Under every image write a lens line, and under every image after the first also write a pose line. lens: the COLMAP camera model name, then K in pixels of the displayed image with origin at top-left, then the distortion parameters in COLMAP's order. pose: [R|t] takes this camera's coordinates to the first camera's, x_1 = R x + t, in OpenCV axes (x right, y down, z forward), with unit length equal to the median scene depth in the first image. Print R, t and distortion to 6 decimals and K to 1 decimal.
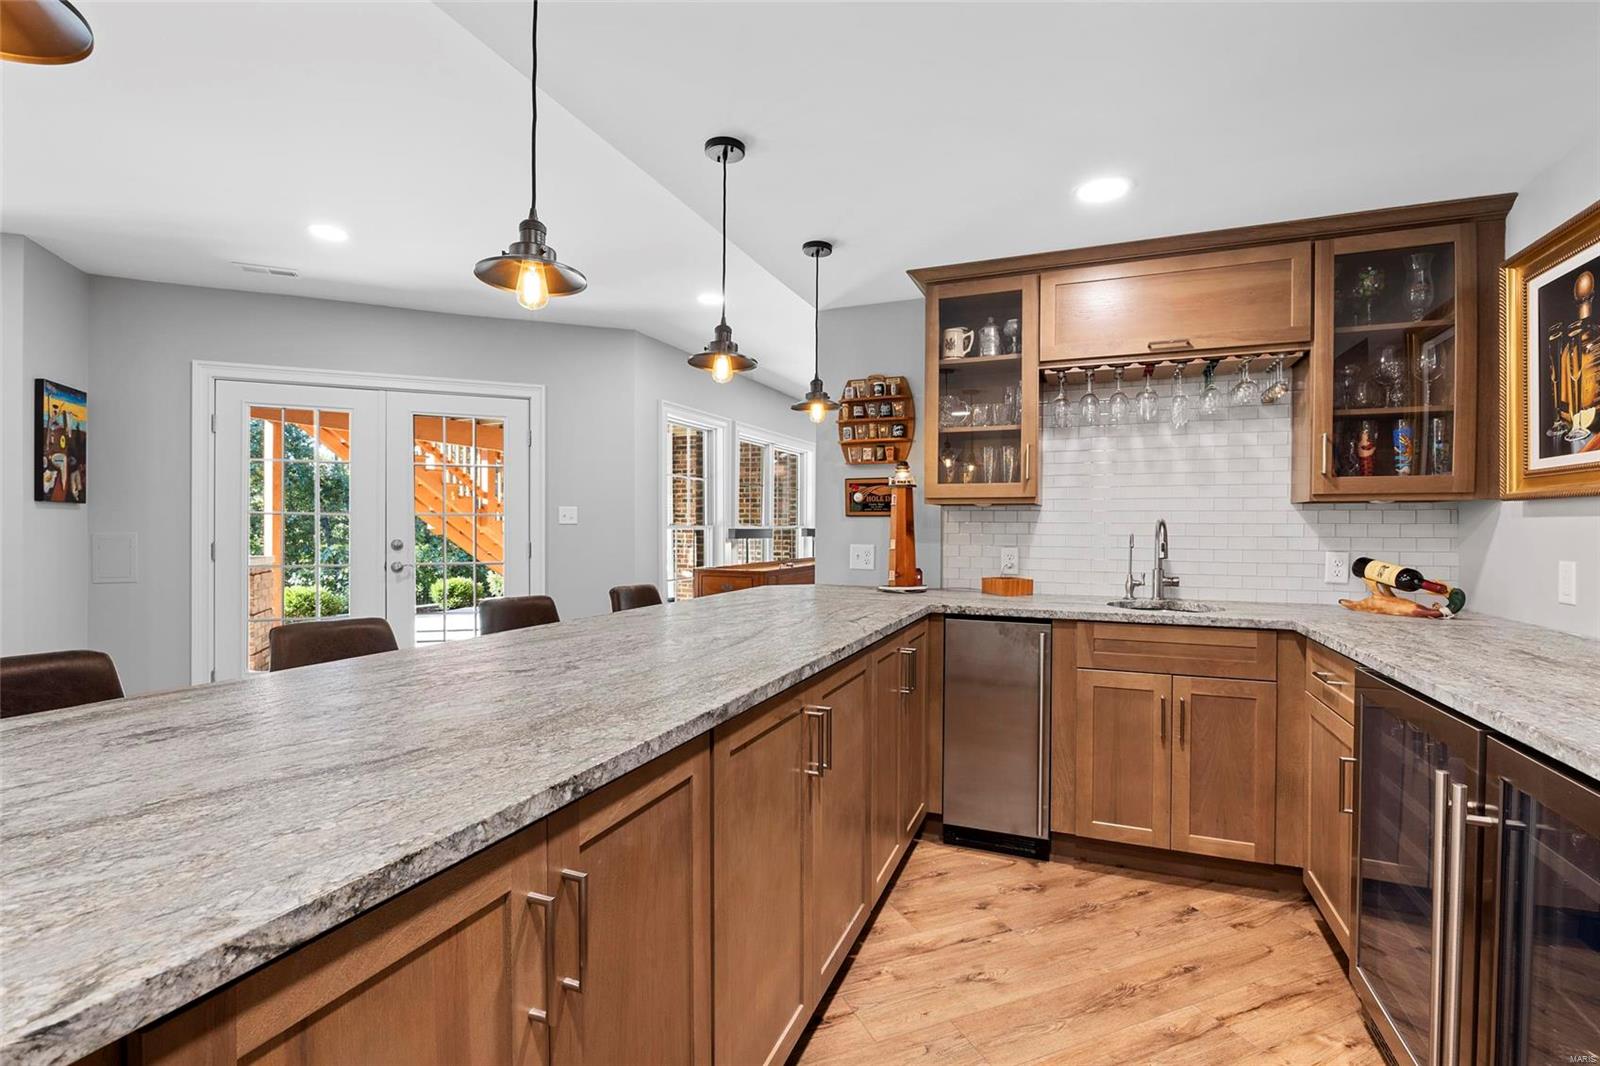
lens RADIAL K [[719.7, 0, 800.0], [0, 719.7, 533.0], [0, 0, 1]] dist [-0.018692, -0.000067]
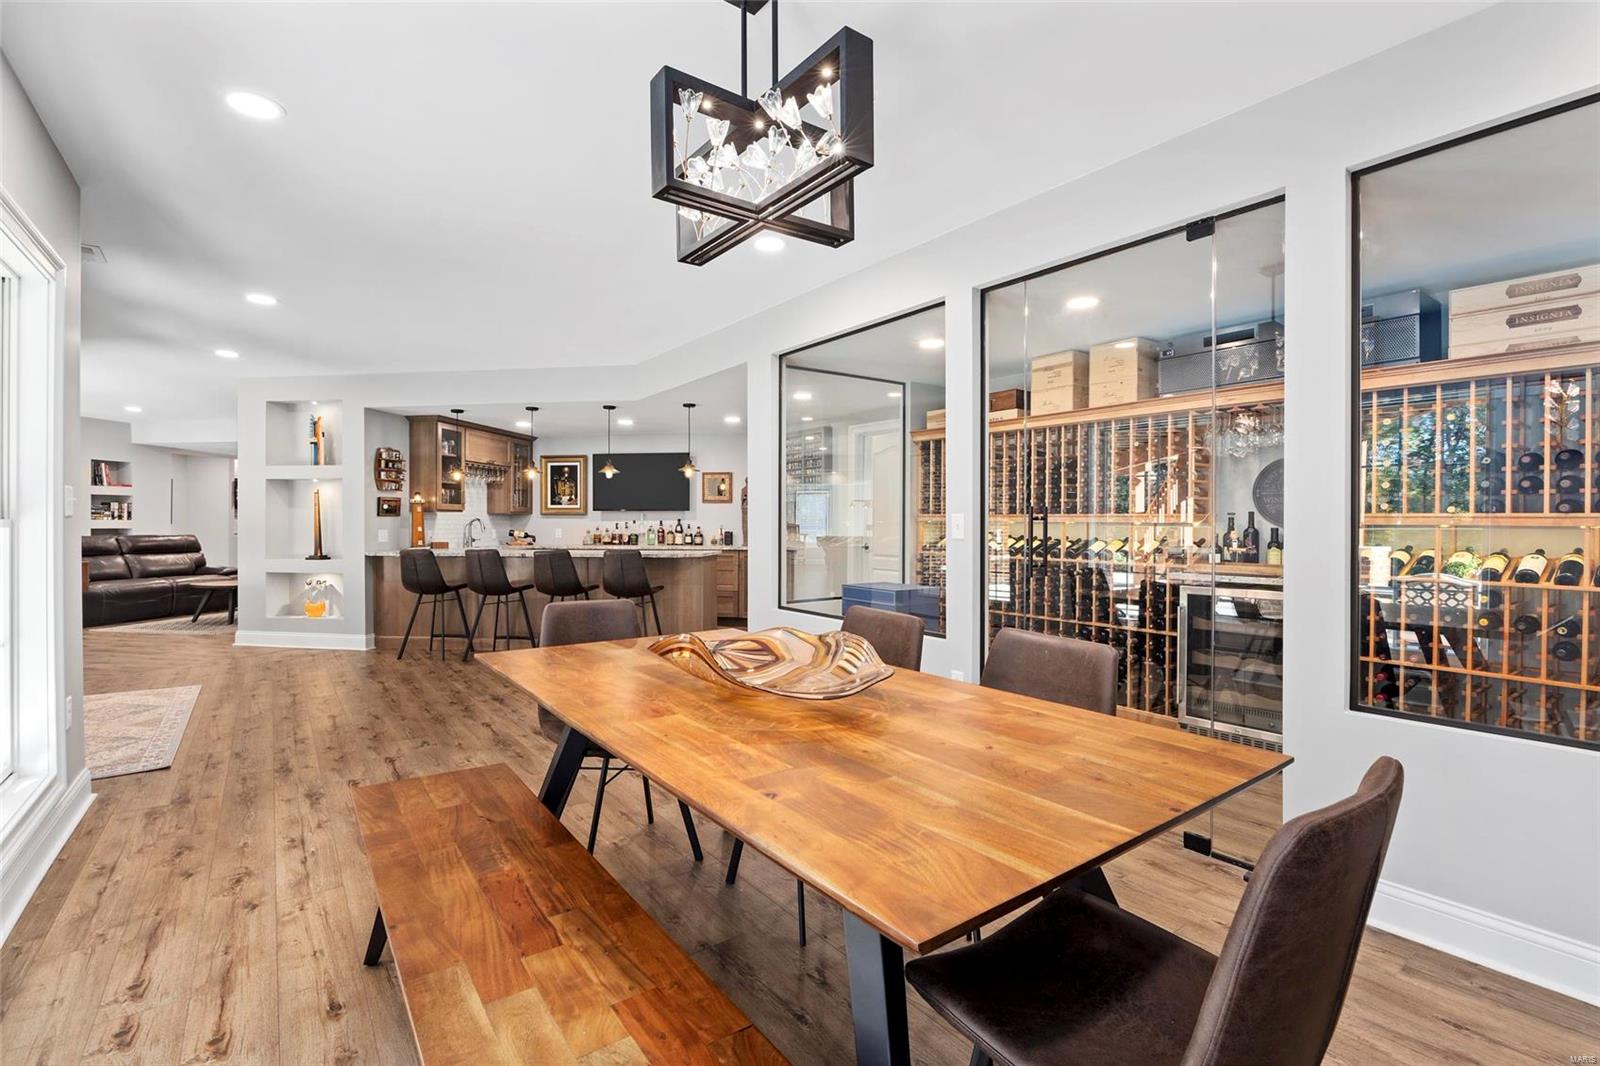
lens RADIAL K [[719.7, 0, 800.0], [0, 719.7, 533.0], [0, 0, 1]] dist [-0.018692, -0.000067]
pose [[-0.259143, -0.016617, 0.965696, -3.088577], [0.005049, 0.999815, 0.018559, -0.007558], [-0.965826, 0.009685, -0.259011, 0.574745]]
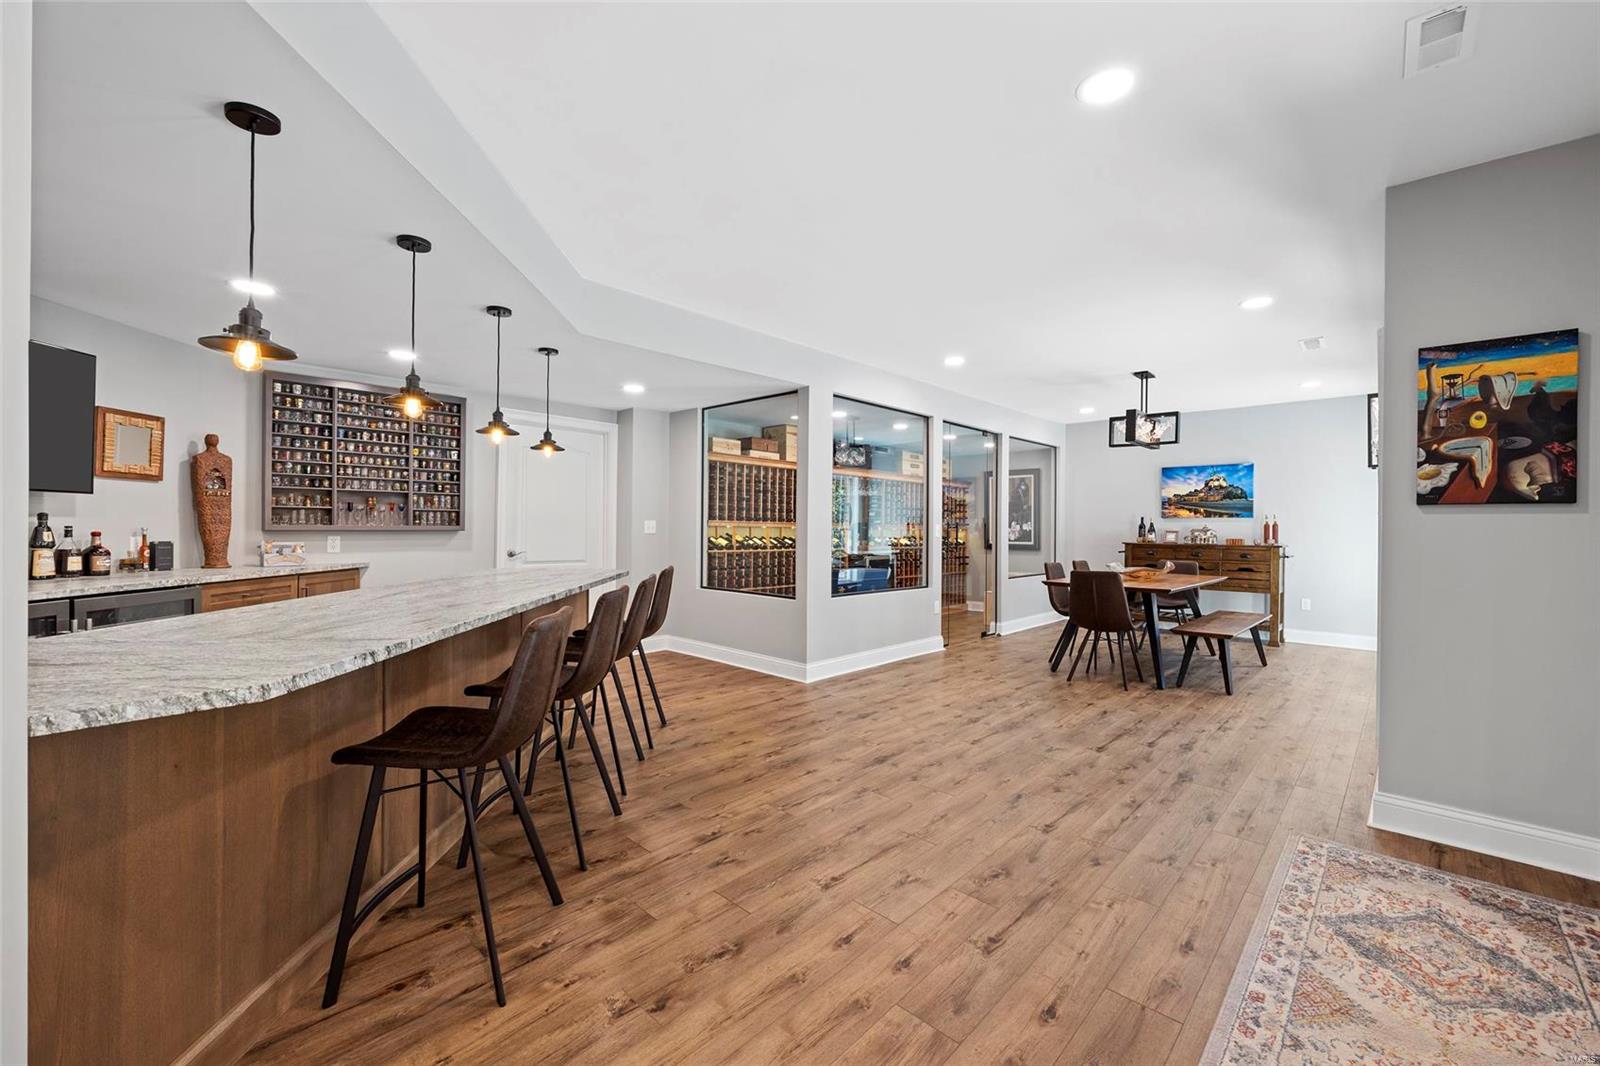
lens RADIAL K [[650.5, 0, 800.0], [0, 650.5, 533.0], [0, 0, 1]] dist [-0.002231, 0.000077]
pose [[-0.906328, -0.007253, -0.422513, -0.205541], [-0.014694, 0.999789, 0.014359, -0.014376], [0.422320, 0.019222, -0.906243, 2.054132]]
